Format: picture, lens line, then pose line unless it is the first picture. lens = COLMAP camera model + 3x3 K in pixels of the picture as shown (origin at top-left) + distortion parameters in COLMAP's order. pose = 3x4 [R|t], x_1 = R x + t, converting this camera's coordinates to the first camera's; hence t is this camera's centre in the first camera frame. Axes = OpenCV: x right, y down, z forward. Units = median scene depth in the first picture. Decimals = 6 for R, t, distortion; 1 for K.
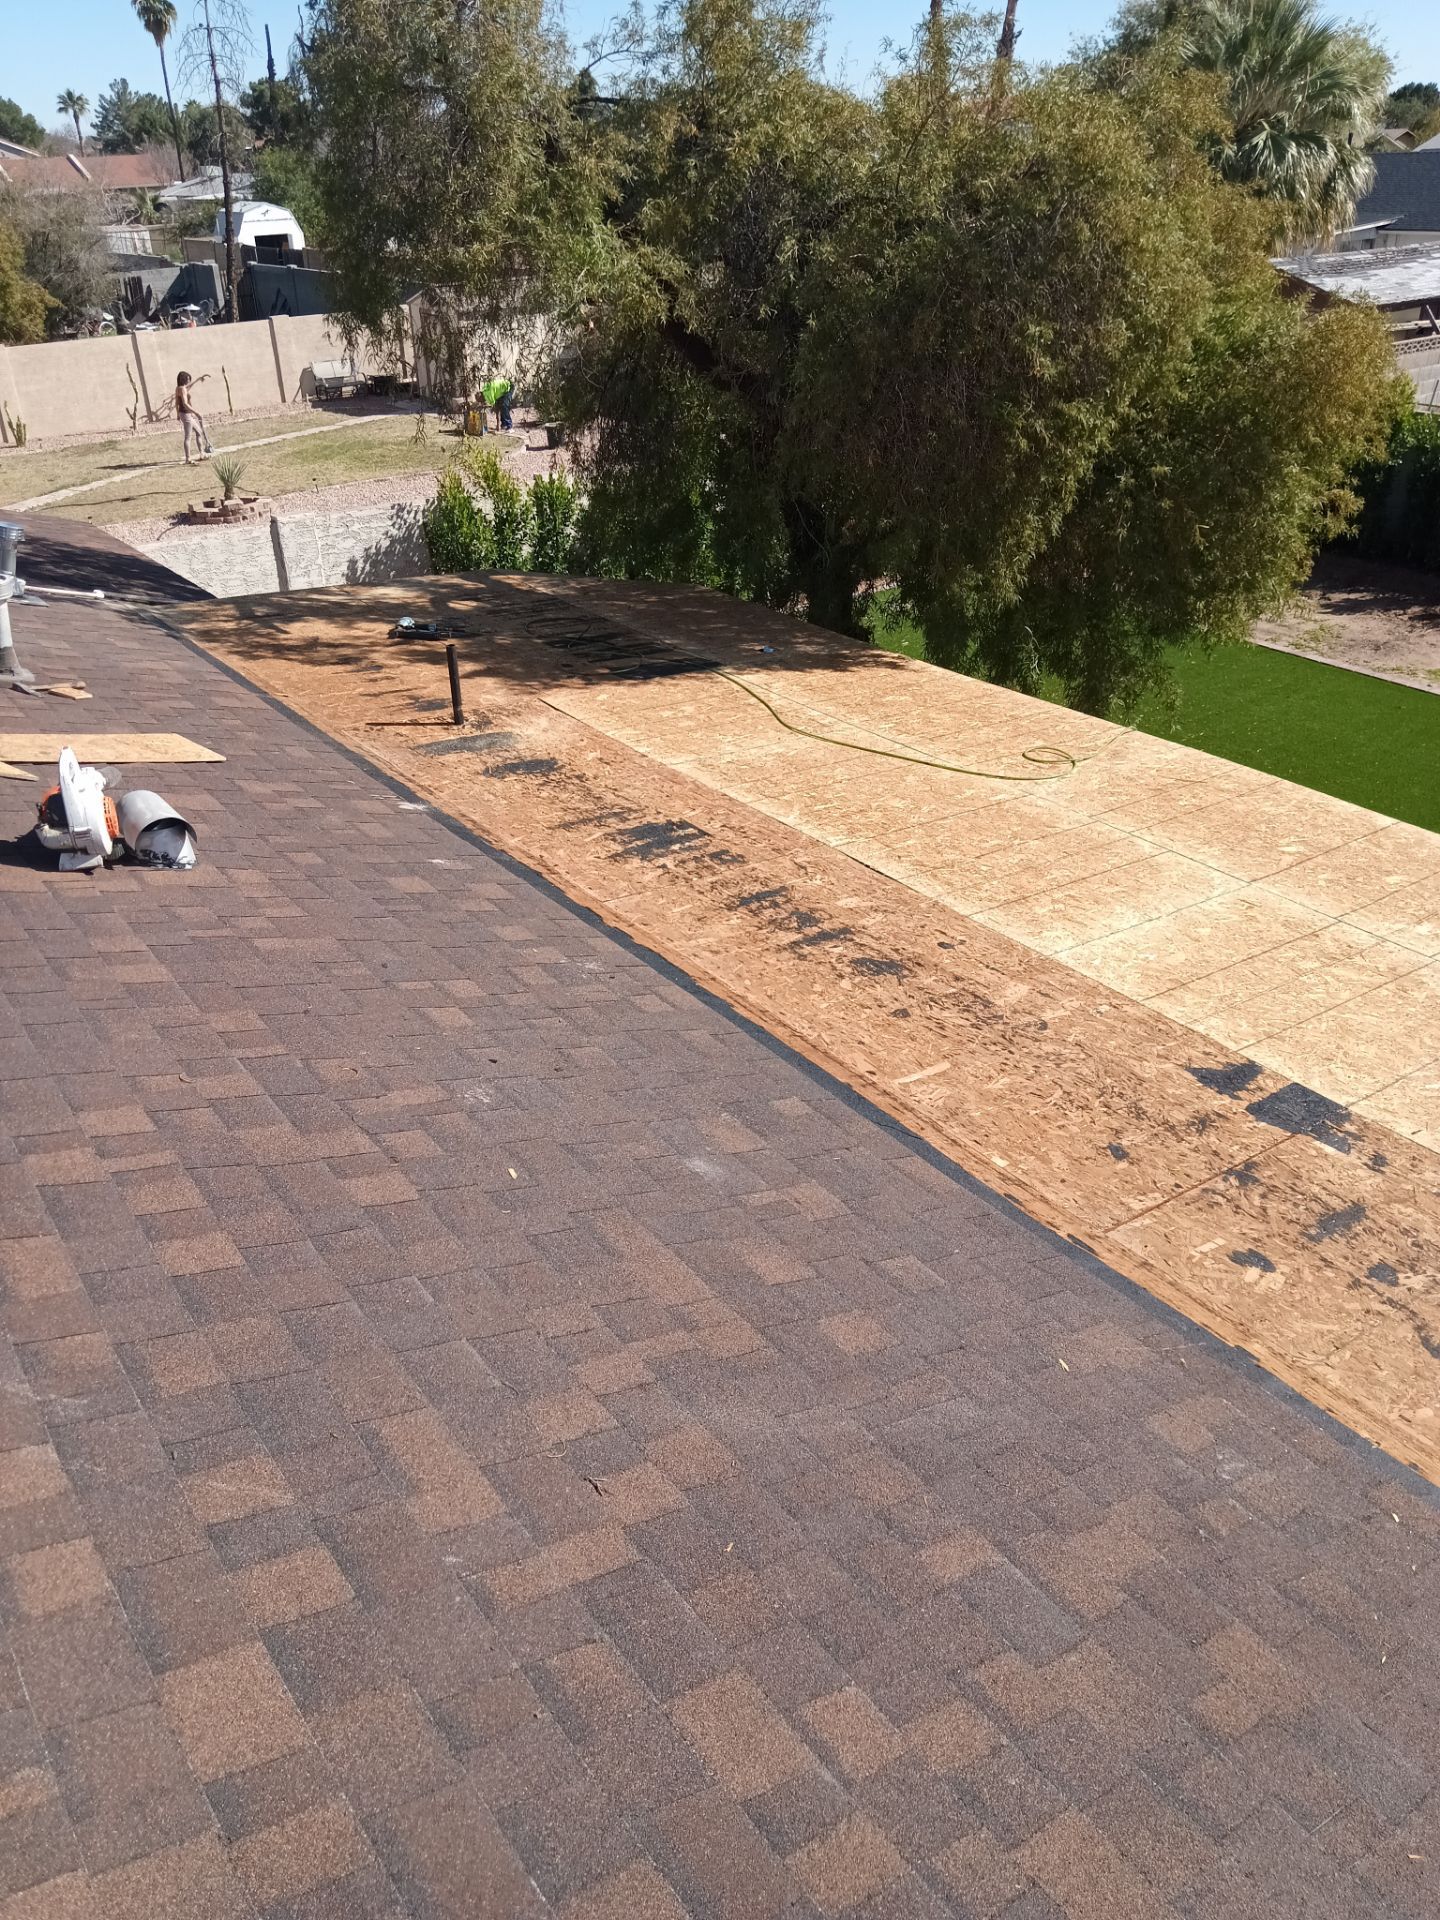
lens RADIAL K [[1365.6, 0, 720.0], [0, 1365.6, 960.0], [0, 0, 1]] dist [0.041118, 0.002590]
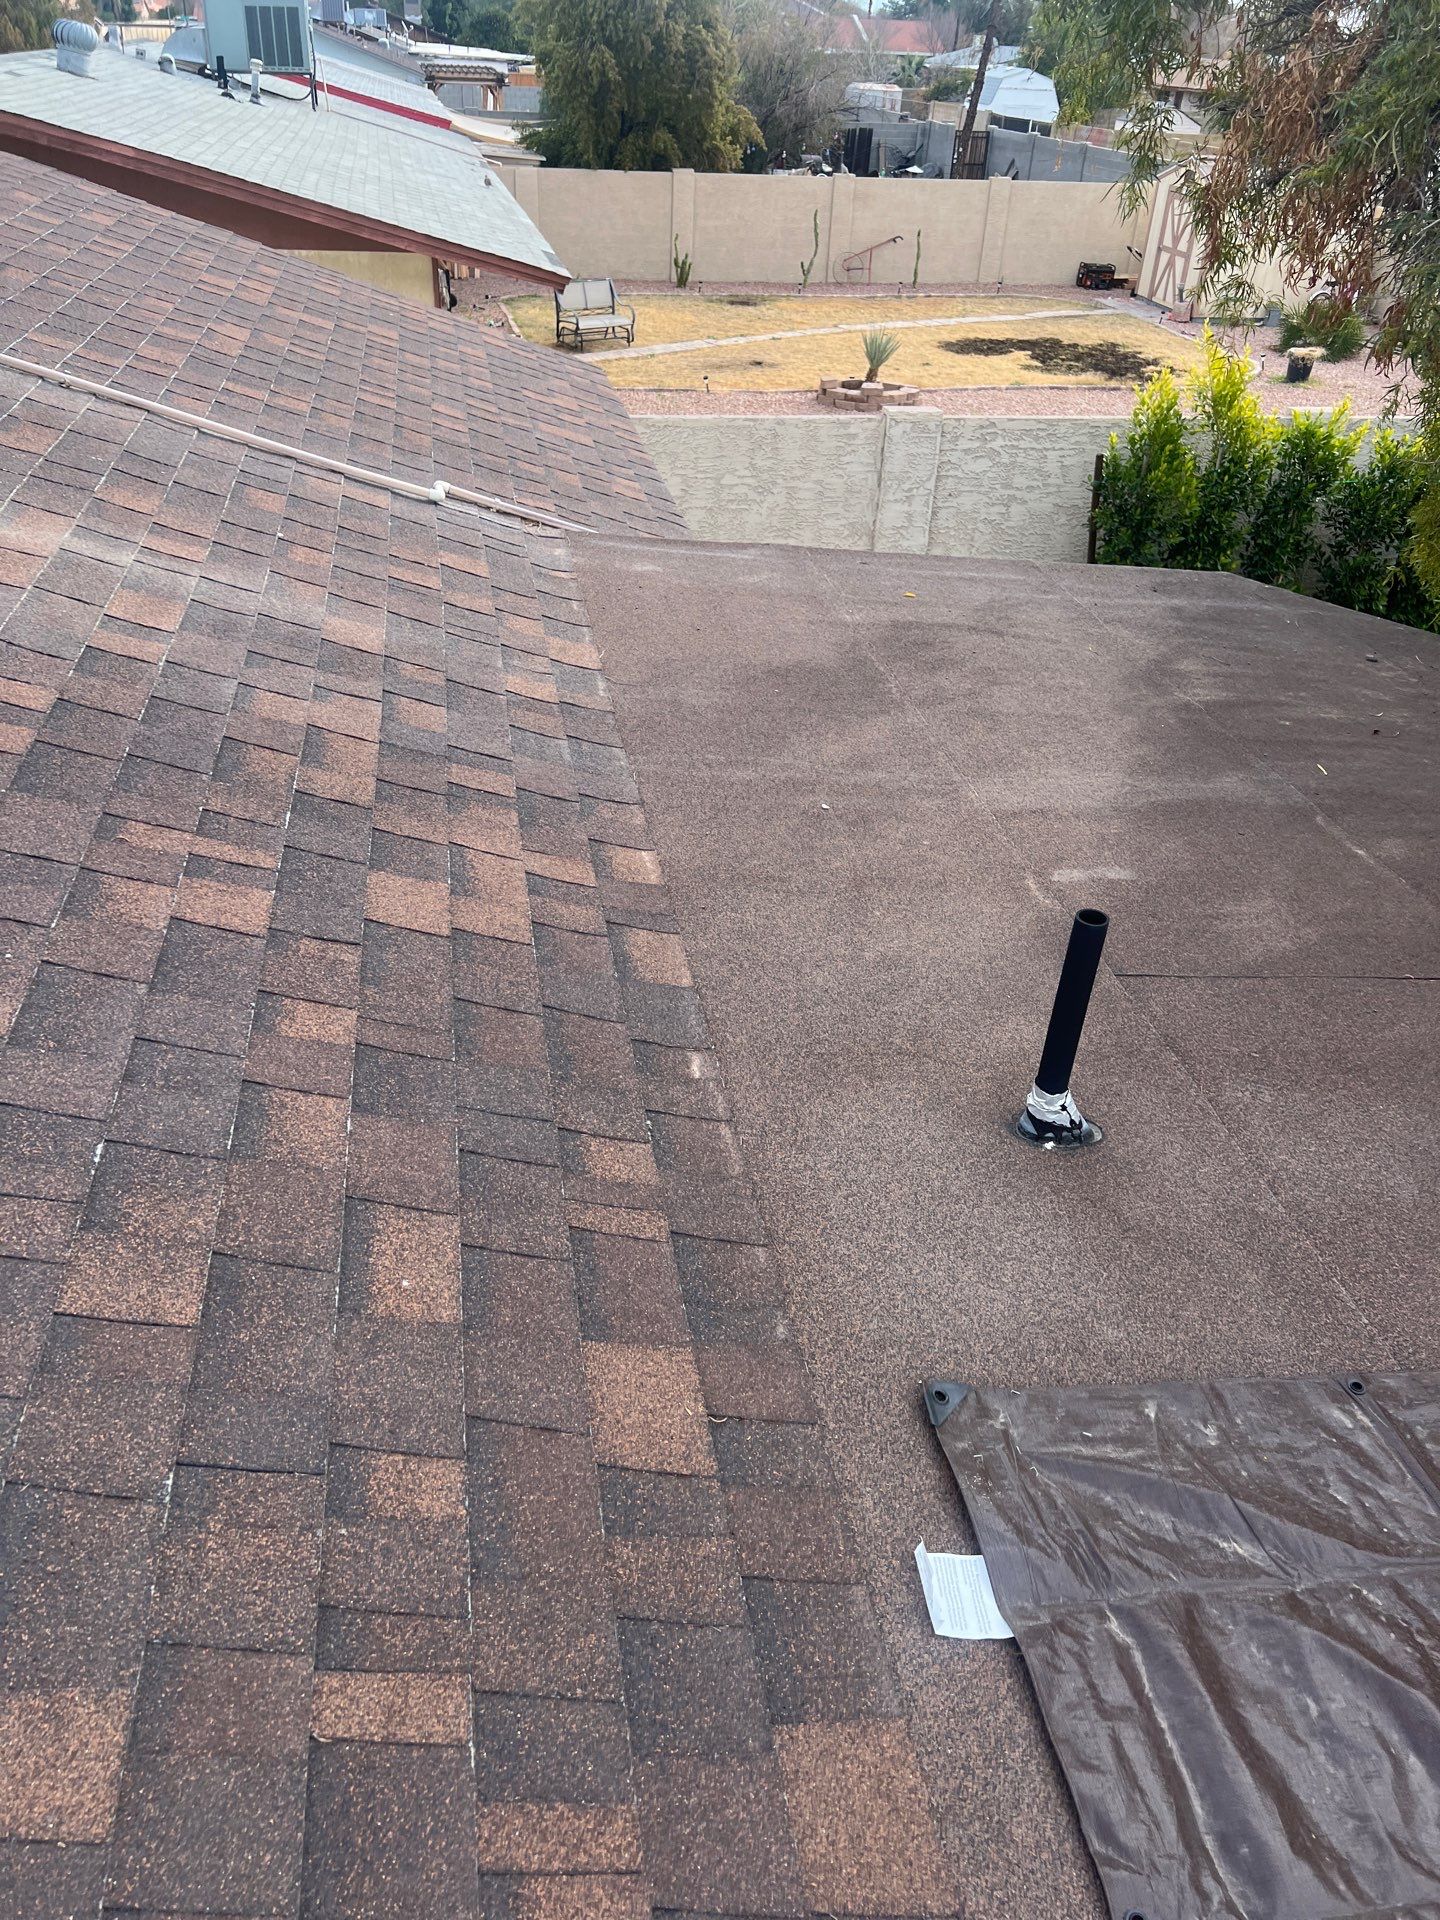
lens RADIAL K [[1365.6, 0, 720.0], [0, 1365.6, 960.0], [0, 0, 1]] dist [0.041118, 0.002590]
pose [[0.889482, 0.307040, -0.338450, -0.082923], [-0.288187, 0.951691, 0.105984, -0.109916], [0.354641, 0.003266, 0.934997, 0.333409]]
